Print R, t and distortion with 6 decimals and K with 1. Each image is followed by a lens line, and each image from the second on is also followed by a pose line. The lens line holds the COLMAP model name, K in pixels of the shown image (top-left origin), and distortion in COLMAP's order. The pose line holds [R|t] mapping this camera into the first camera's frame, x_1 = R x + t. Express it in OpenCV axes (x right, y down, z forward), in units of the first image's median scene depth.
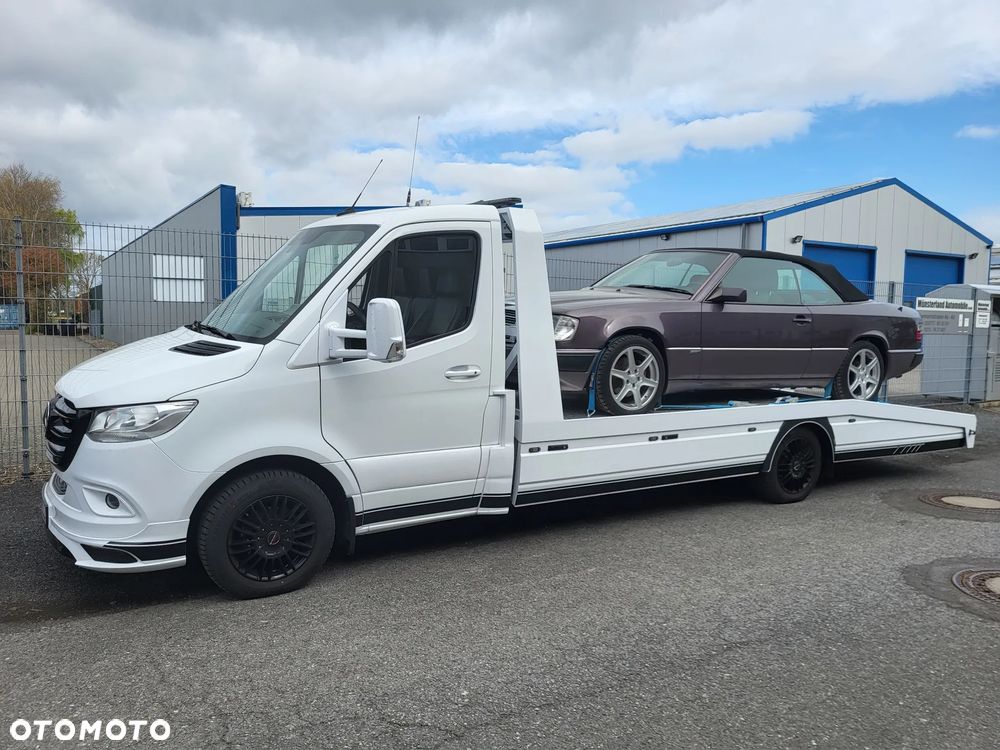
lens RADIAL K [[765.2, 0, 503.3], [0, 765.2, 357.9], [0, 0, 1]] dist [0.005110, 0.000117]
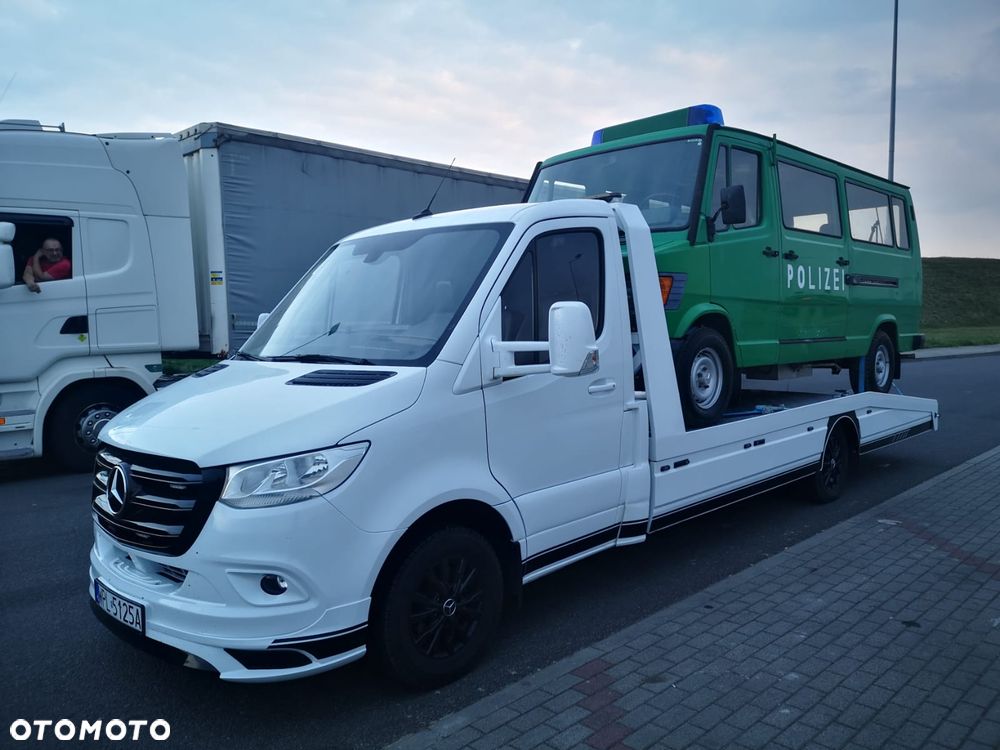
lens RADIAL K [[765.2, 0, 503.3], [0, 765.2, 357.9], [0, 0, 1]] dist [0.005110, 0.000117]
pose [[0.968384, -0.068083, 0.239994, -0.391570], [0.077995, 0.996439, -0.032035, 0.005349], [-0.236958, 0.049740, 0.970246, 0.176681]]
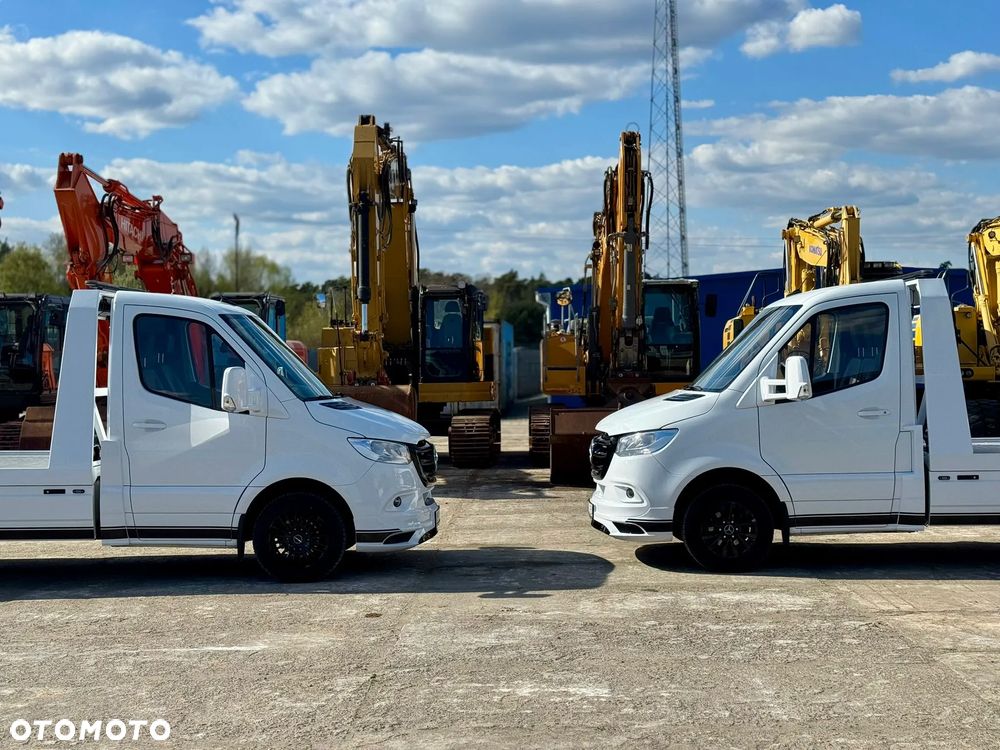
lens RADIAL K [[1383.8, 0, 579.5], [0, 1383.8, 376.2], [0, 0, 1]] dist [0.129927, -0.063265]
pose [[0.860513, -0.041724, -0.507716, 0.737540], [0.000791, 0.996748, -0.080572, 0.151360], [0.509427, 0.068932, 0.857748, -1.300930]]
